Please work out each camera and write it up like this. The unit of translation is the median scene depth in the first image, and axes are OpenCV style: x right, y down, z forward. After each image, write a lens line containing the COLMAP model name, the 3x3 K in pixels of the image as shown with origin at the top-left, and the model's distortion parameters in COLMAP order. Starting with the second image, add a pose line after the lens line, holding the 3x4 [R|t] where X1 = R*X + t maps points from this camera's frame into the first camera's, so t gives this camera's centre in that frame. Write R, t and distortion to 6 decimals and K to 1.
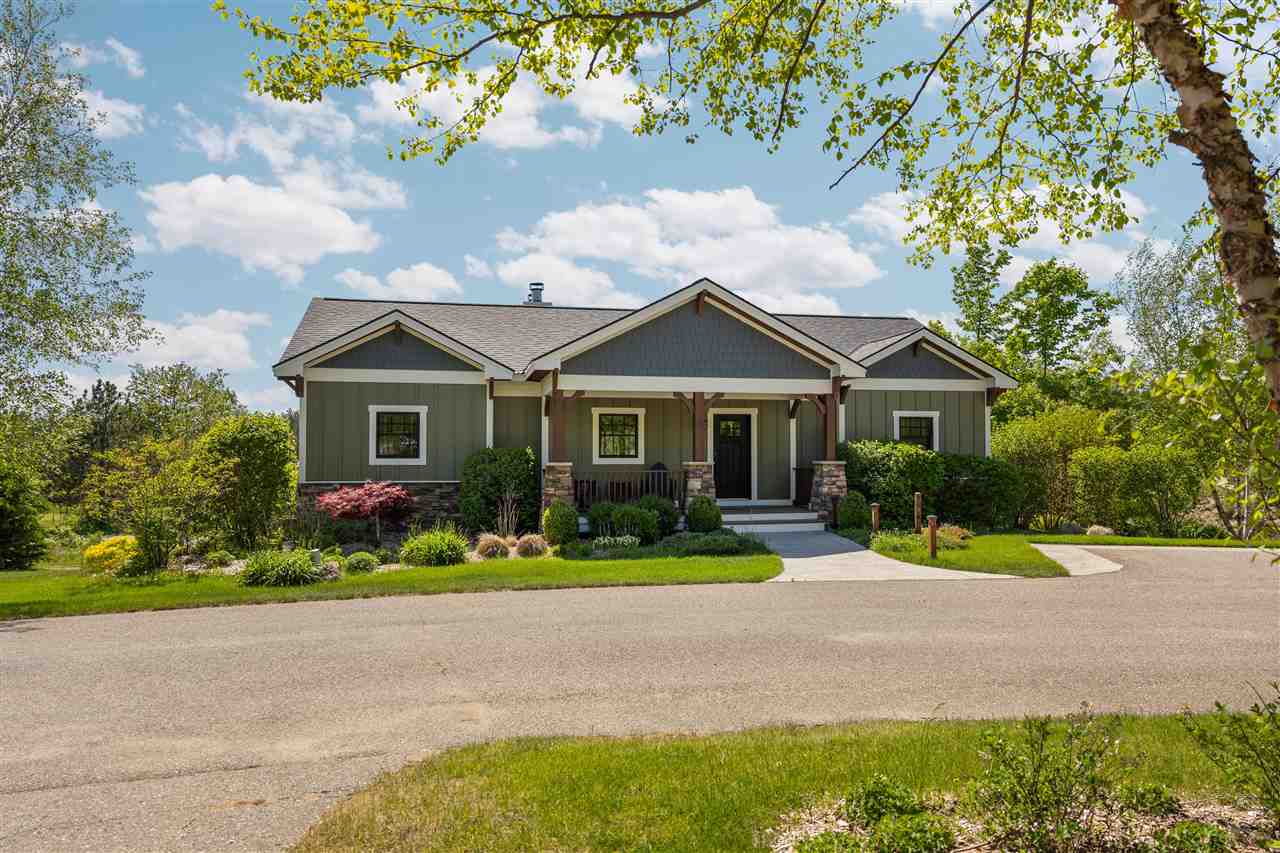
lens RADIAL K [[878.7, 0, 640.0], [0, 878.7, 426.5], [0, 0, 1]] dist [0.000538, 0.000419]
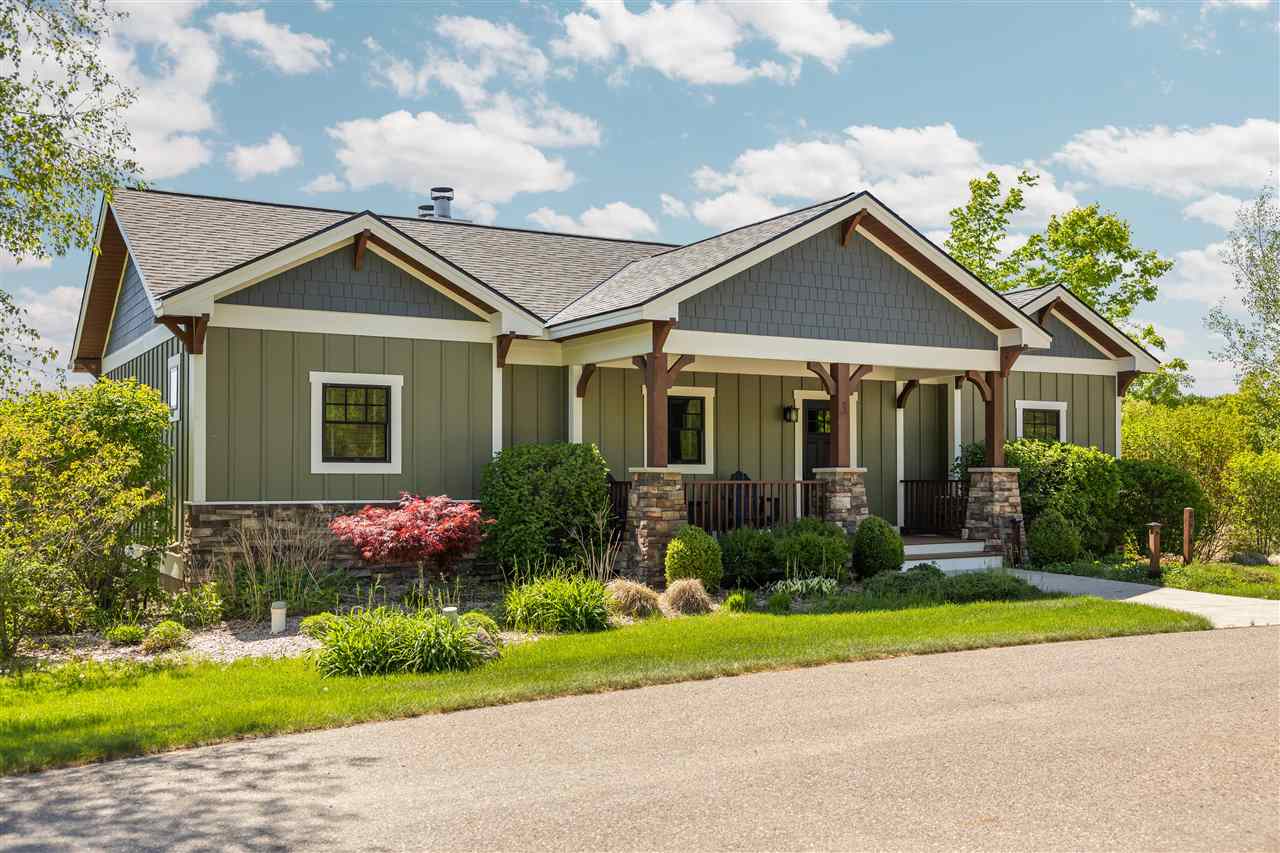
lens RADIAL K [[1312.7, 0, 642.6], [0, 1312.7, 445.9], [0, 0, 1]] dist [-0.009780, -0.008663]
pose [[0.951720, 0.007151, 0.306884, -0.372643], [-0.008496, 0.999959, 0.003047, 0.021333], [-0.306850, -0.005507, 0.951742, 0.099905]]
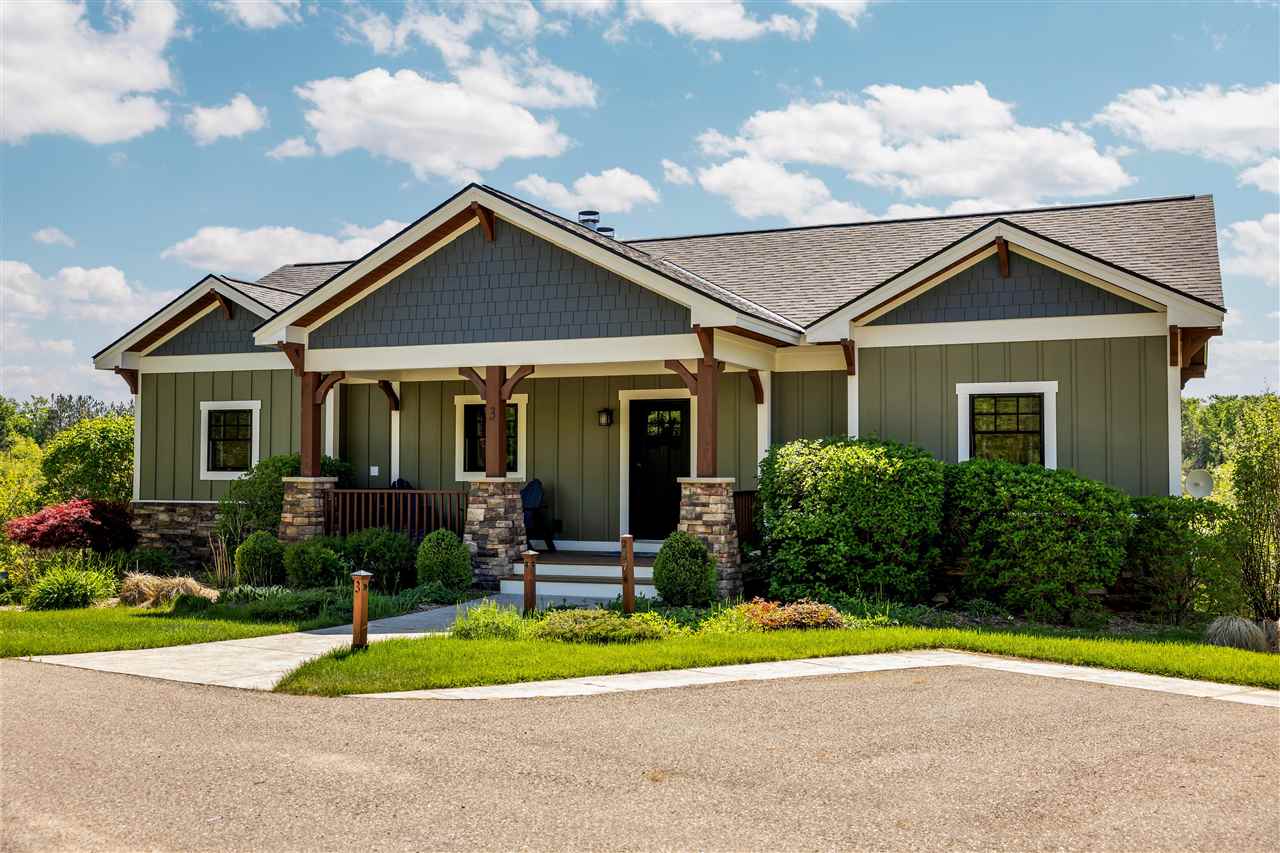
lens RADIAL K [[1312.7, 0, 642.6], [0, 1312.7, 445.9], [0, 0, 1]] dist [-0.009780, -0.008663]
pose [[0.818057, -0.008841, -0.575069, 0.674936], [0.015419, 0.999860, 0.006561, 0.013020], [0.574930, -0.014234, 0.818079, 0.292661]]
